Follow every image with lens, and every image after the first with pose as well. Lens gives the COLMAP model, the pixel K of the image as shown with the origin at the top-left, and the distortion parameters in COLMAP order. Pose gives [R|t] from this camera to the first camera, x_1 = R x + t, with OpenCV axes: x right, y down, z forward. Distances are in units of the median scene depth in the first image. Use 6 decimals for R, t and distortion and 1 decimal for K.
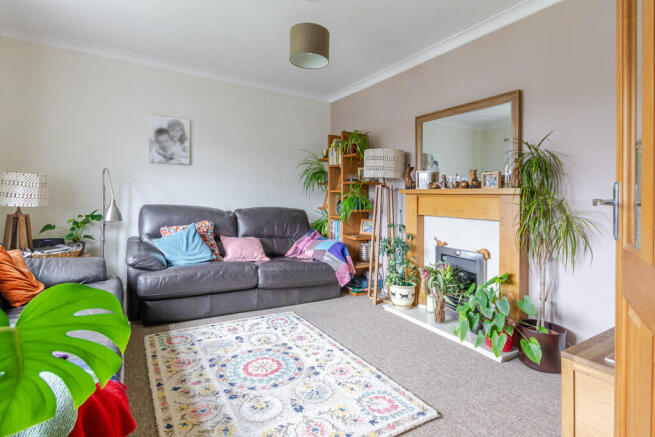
lens RADIAL K [[335.6, 0, 339.5], [0, 335.6, 215.9], [0, 0, 1]] dist [0.000552, 0.000329]
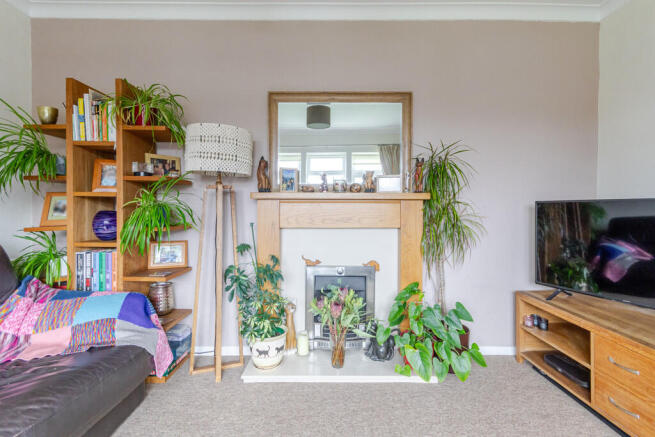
lens RADIAL K [[313.8, 0, 324.0], [0, 313.8, 207.4], [0, 0, 1]] dist [0.000652, 0.000537]
pose [[0.530468, -0.023577, 0.847377, -0.276069], [0.055808, 0.998416, -0.007157, -0.035944], [-0.845866, 0.051087, 0.530943, 0.545266]]
